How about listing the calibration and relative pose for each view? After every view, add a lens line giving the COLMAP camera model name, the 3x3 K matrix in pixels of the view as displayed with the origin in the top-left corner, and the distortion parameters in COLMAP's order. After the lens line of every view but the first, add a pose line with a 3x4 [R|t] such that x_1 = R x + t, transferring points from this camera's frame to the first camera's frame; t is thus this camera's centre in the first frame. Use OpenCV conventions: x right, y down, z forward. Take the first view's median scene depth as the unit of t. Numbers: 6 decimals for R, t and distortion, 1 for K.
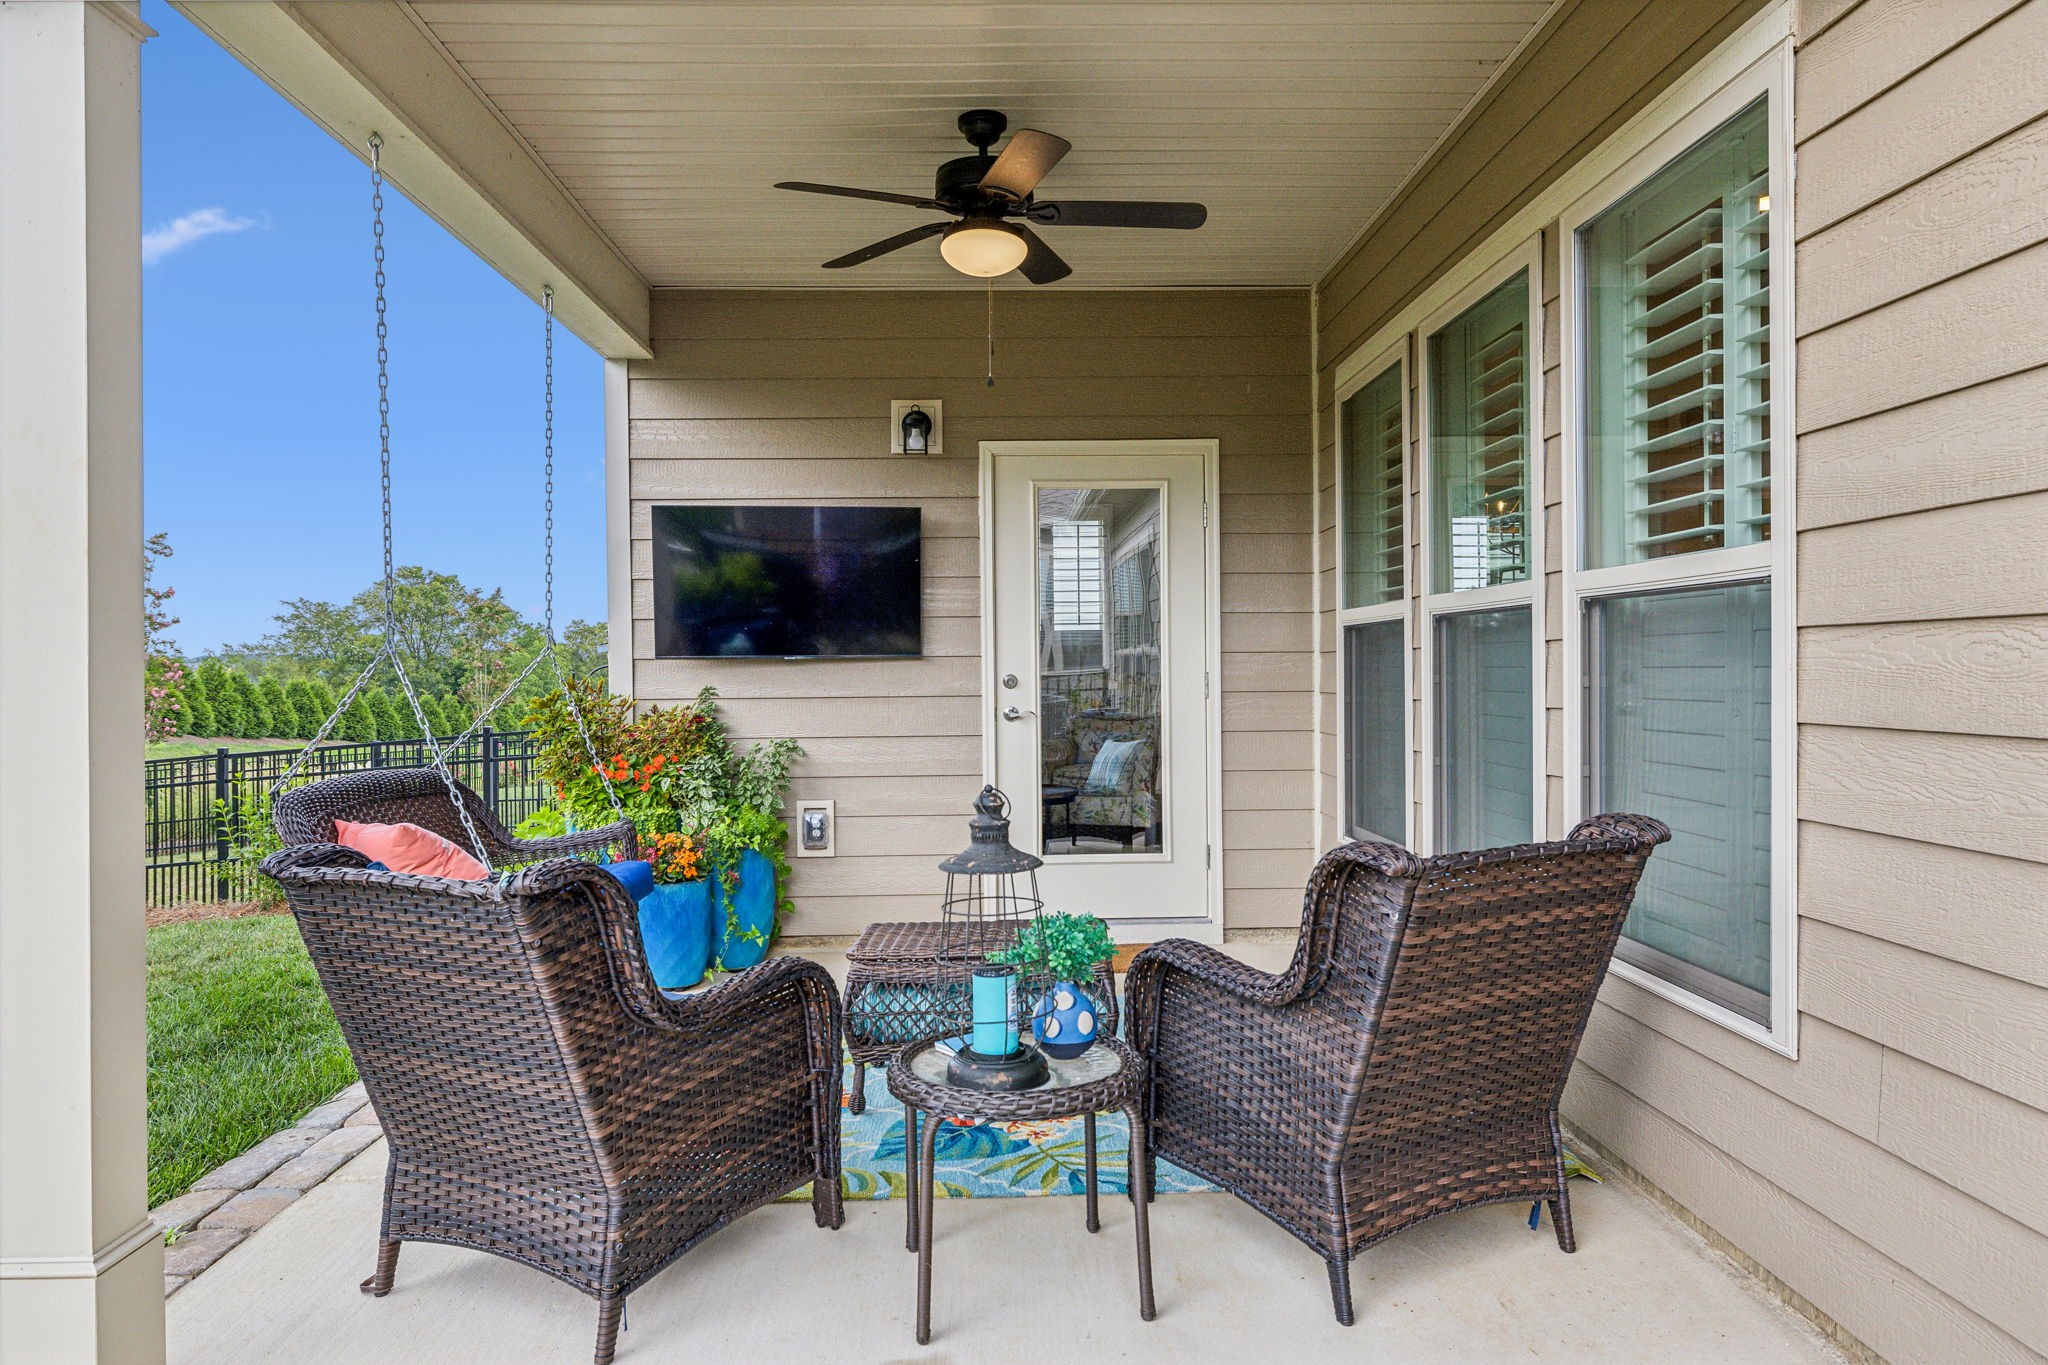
lens RADIAL K [[1316.8, 0, 1019.3], [0, 1316.8, 680.4], [0, 0, 1]] dist [-0.001889, -0.001131]
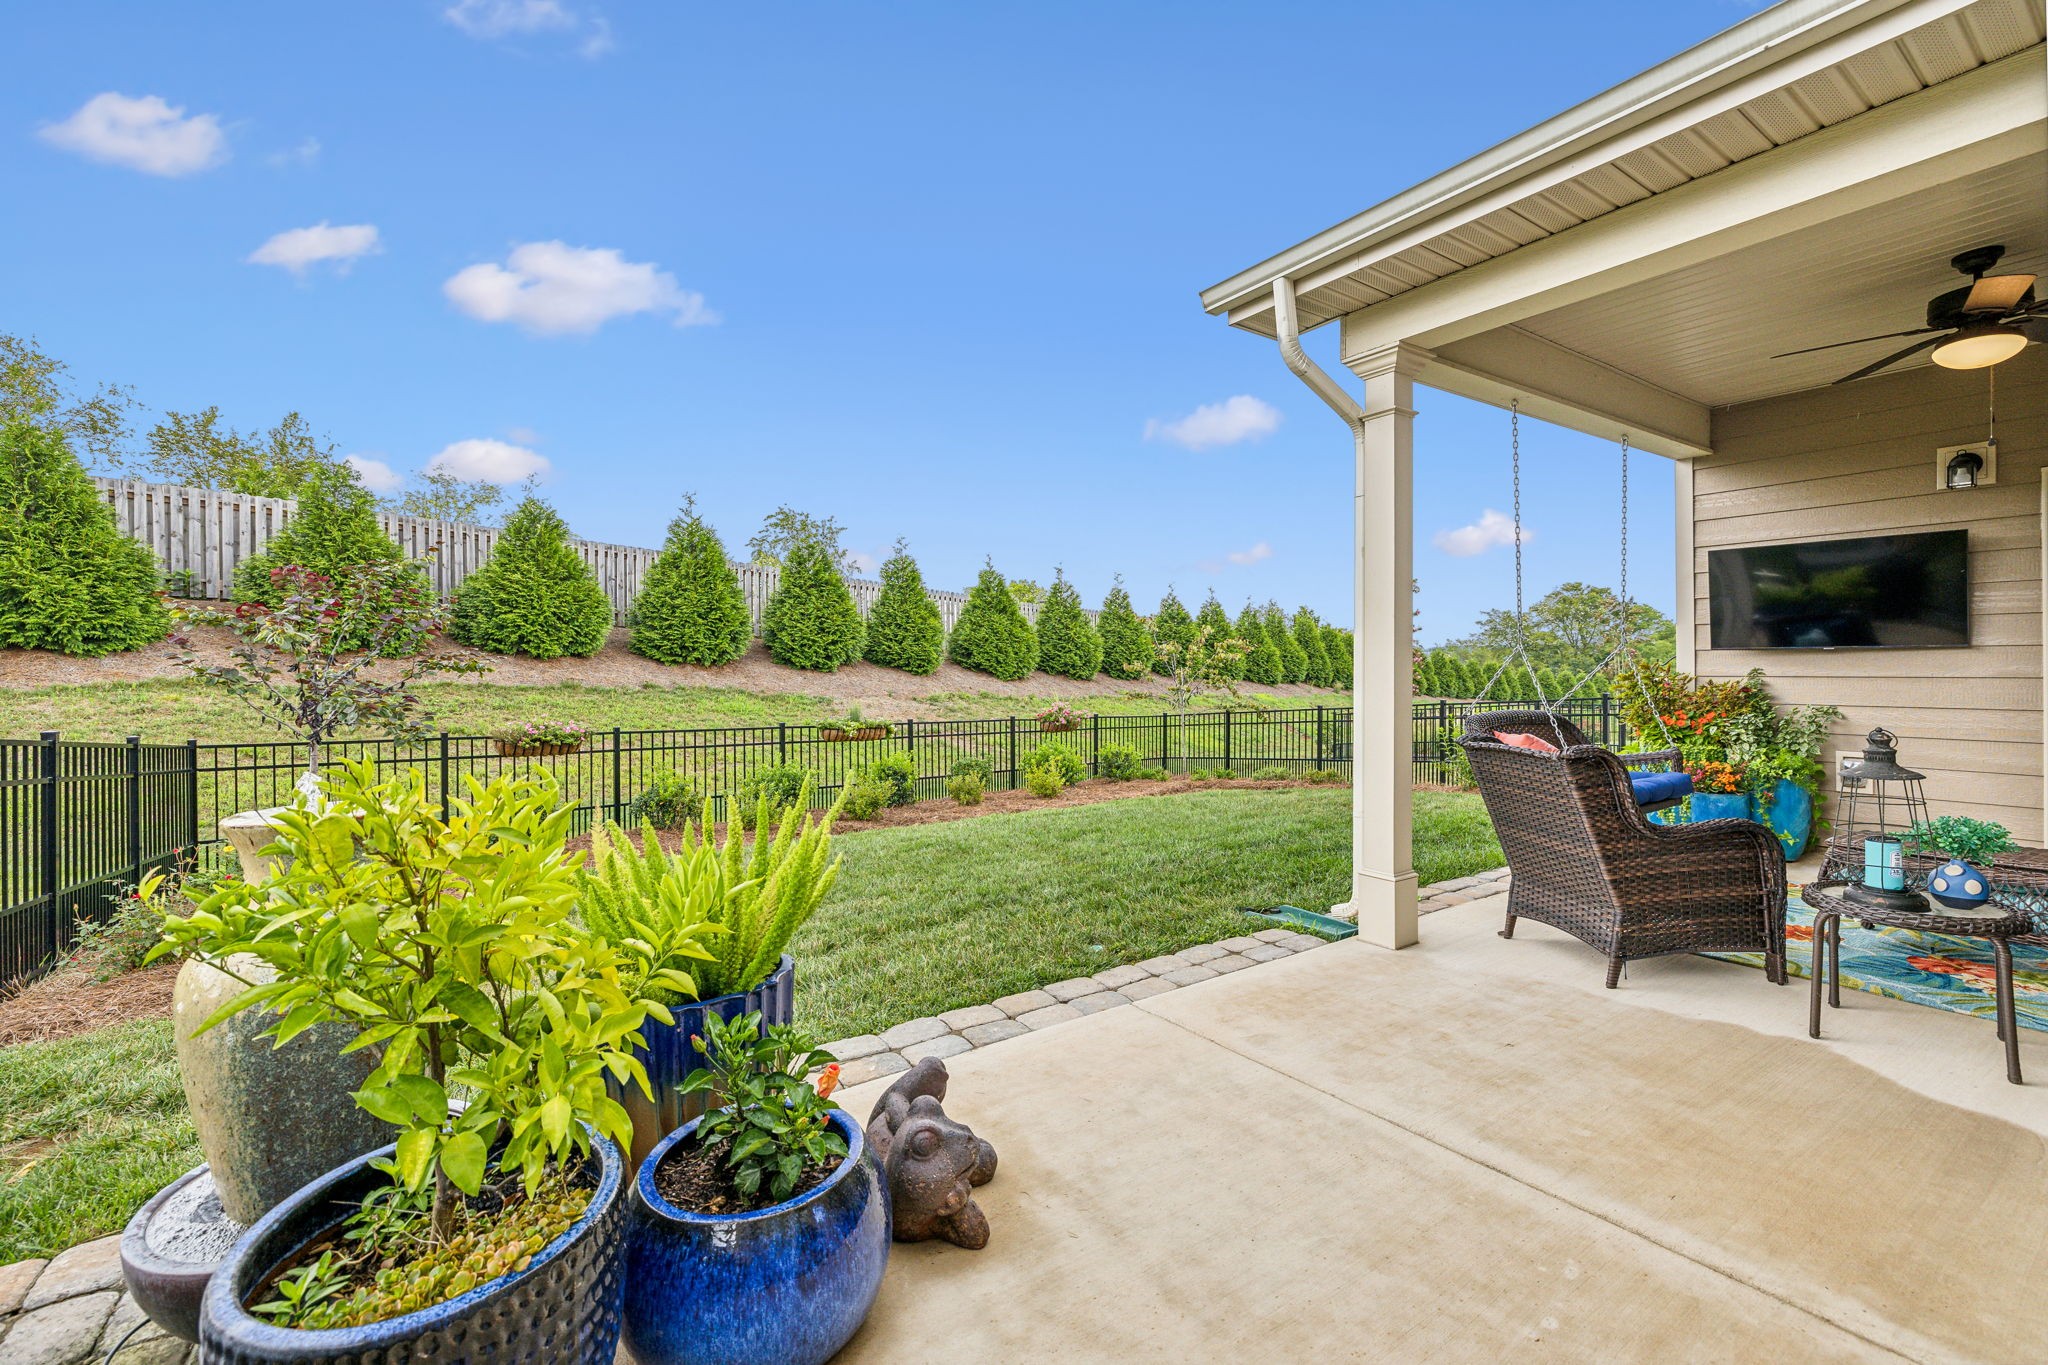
lens RADIAL K [[874.3, 0, 1013.6], [0, 874.3, 670.0], [0, 0, 1]] dist [0.001678, 0.000077]
pose [[0.538339, 0.011995, -0.842643, 0.141123], [-0.004840, 0.999926, 0.011142, -0.000235], [0.842715, -0.001920, 0.538357, -0.229724]]
